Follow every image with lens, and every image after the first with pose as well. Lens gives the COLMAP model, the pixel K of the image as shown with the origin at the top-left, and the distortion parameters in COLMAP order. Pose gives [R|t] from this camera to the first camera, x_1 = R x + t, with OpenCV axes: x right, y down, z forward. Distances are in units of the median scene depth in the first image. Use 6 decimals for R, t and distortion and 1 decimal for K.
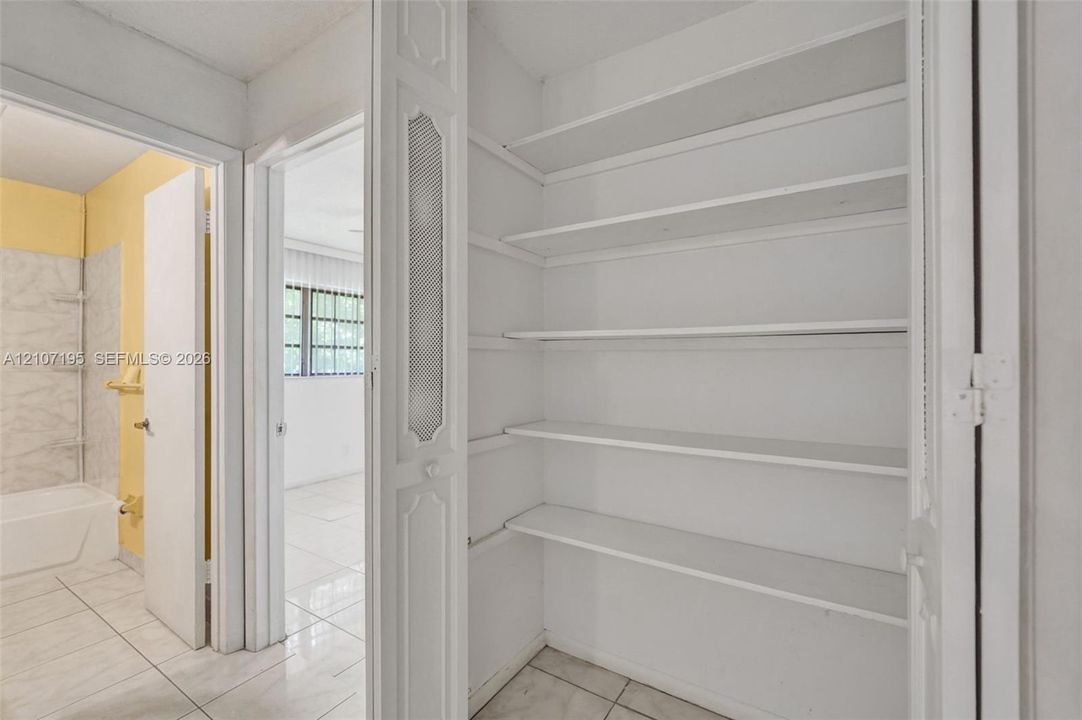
lens RADIAL K [[444.1, 0, 548.2], [0, 444.1, 359.1], [0, 0, 1]] dist [-0.008533, -0.000027]
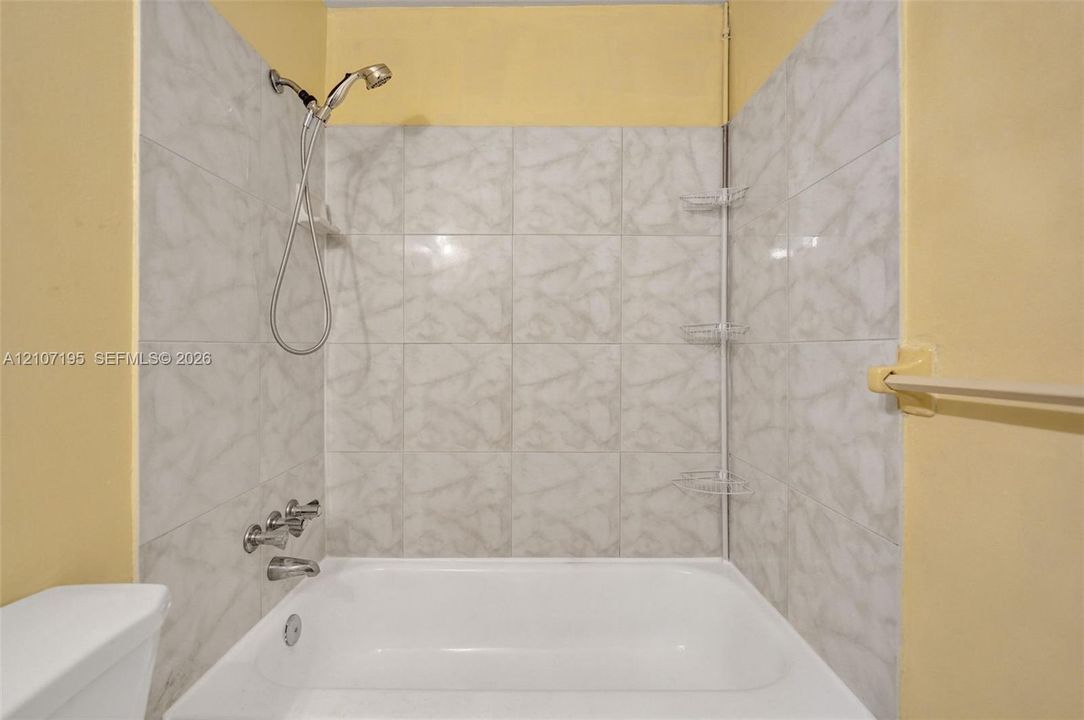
lens RADIAL K [[459.7, 0, 533.7], [0, 459.7, 347.0], [0, 0, 1]] dist [-0.005518, 0.000921]
pose [[0.525981, -0.002693, -0.850492, -0.730470], [0.002616, 0.999995, -0.001549, 0.031447], [0.850492, -0.001410, 0.525986, 0.532501]]
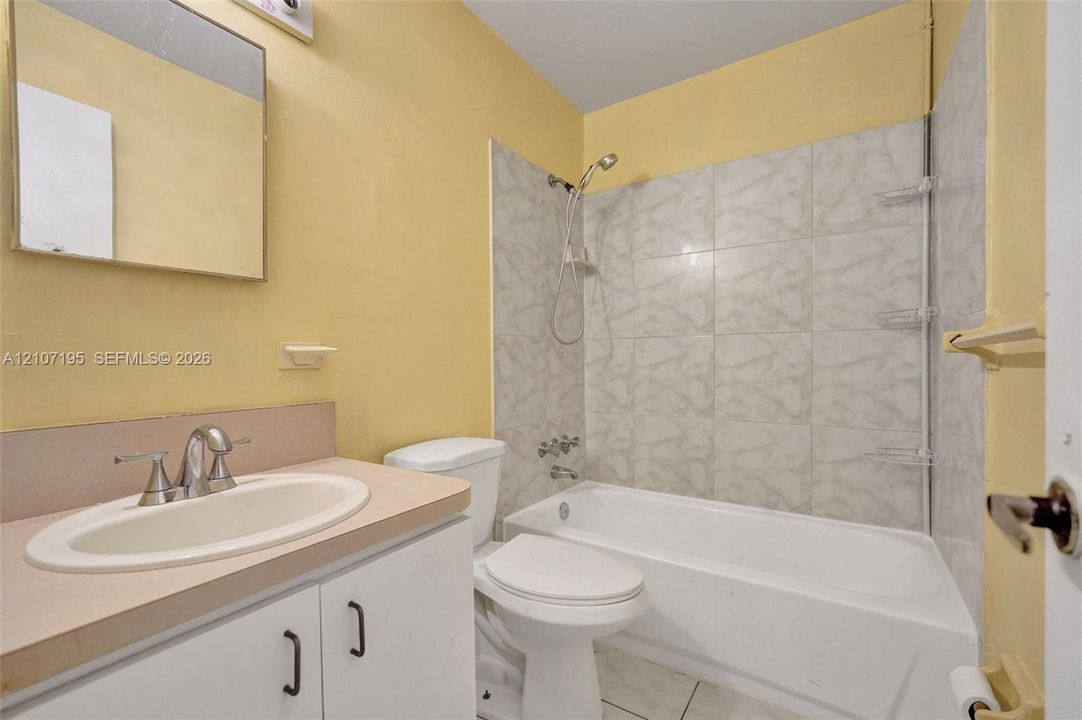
lens RADIAL K [[458.8, 0, 533.5], [0, 458.8, 364.3], [0, 0, 1]] dist [-0.005518, 0.000921]
pose [[-0.046261, 0.011273, -0.998866, -0.490472], [0.011251, 0.999879, 0.010763, 0.061248], [0.998866, -0.010740, -0.046382, 0.554694]]
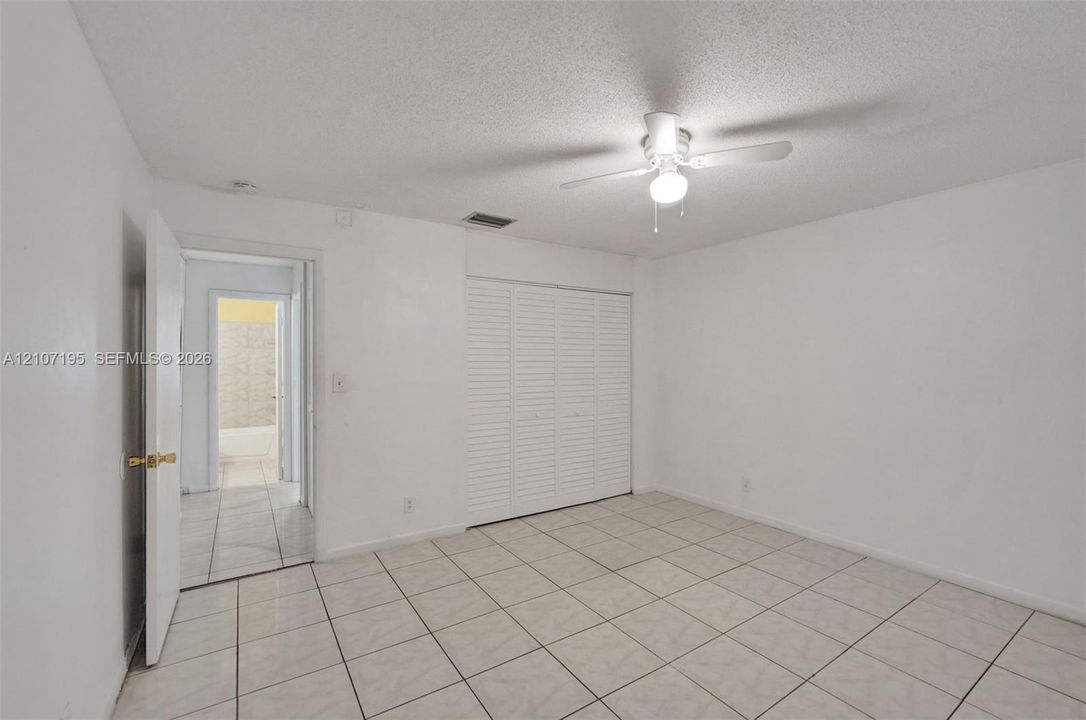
lens RADIAL K [[460.5, 0, 546.3], [0, 460.5, 361.2], [0, 0, 1]] dist [-0.005518, 0.000921]
pose [[0.908630, -0.004961, -0.417574, 1.142603], [0.004150, 0.999987, -0.002850, -0.029492], [0.417583, 0.000857, 0.908639, -0.540487]]
